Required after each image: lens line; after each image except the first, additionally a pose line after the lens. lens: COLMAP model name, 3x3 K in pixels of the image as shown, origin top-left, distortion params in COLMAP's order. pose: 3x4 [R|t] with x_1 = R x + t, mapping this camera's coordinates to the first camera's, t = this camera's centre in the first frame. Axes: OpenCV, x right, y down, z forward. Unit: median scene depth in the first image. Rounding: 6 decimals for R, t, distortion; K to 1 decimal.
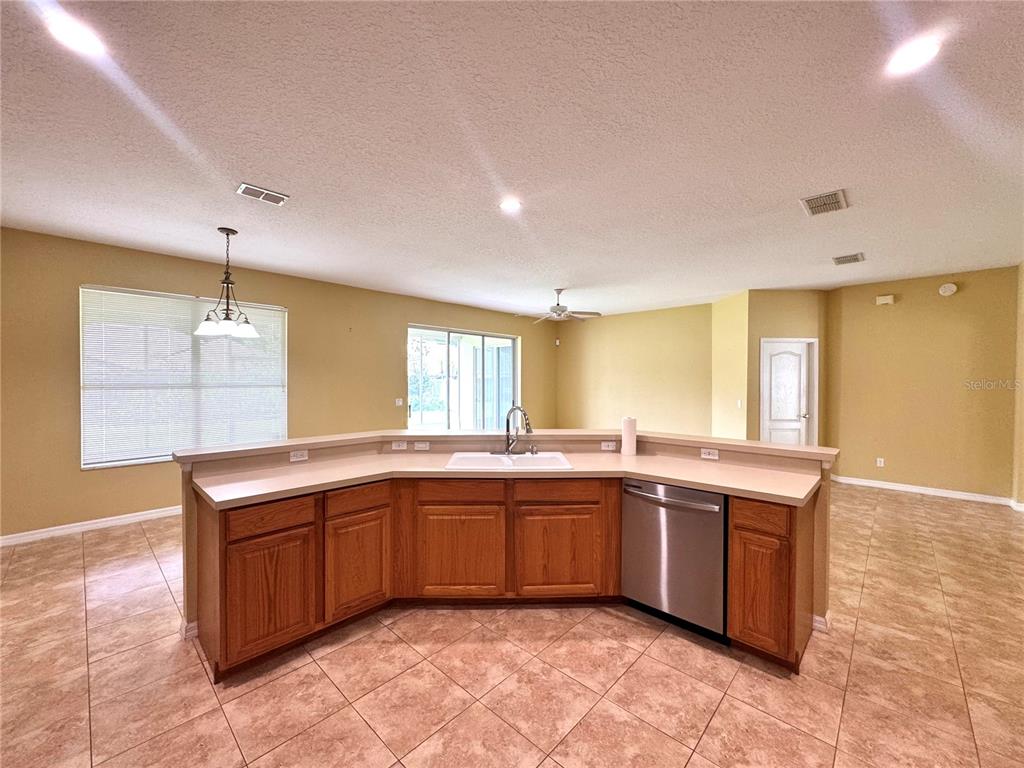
lens RADIAL K [[410.0, 0, 513.1], [0, 410.0, 386.0], [0, 0, 1]] dist [-0.003375, 0.000795]
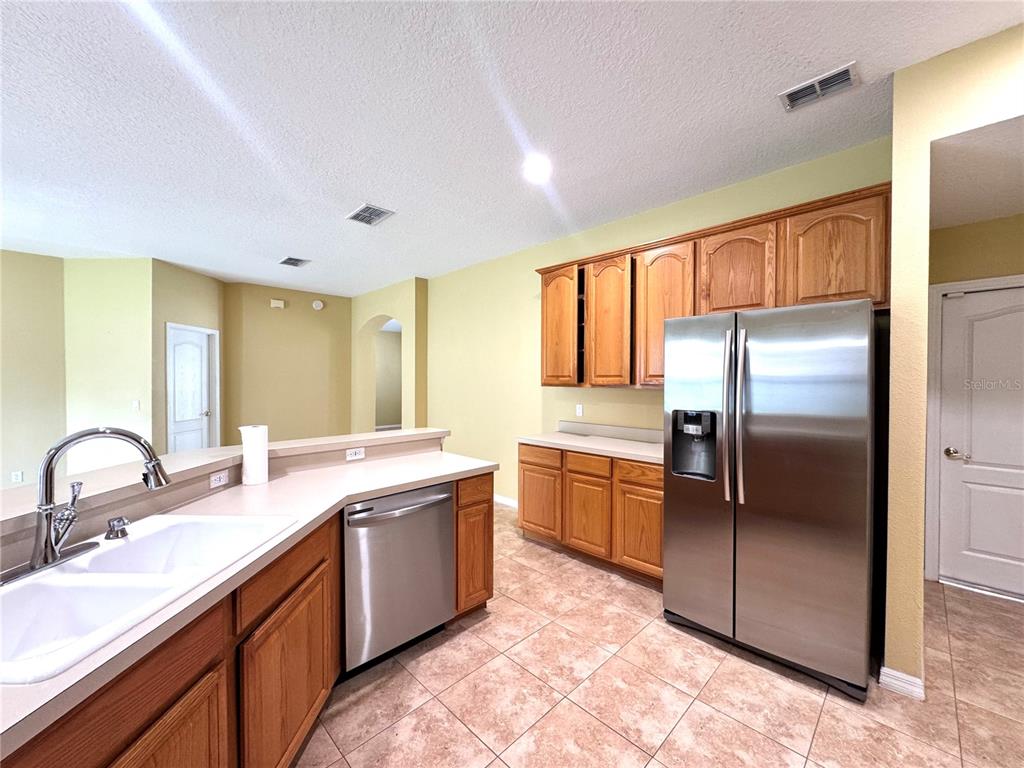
lens RADIAL K [[410.0, 0, 512.0], [0, 410.0, 383.6], [0, 0, 1]] dist [-0.003375, 0.000795]
pose [[0.033309, -0.012736, 0.999364, -0.466131], [0.012916, 0.999841, 0.012312, 0.009422], [-0.999362, 0.012498, 0.033468, 0.754646]]
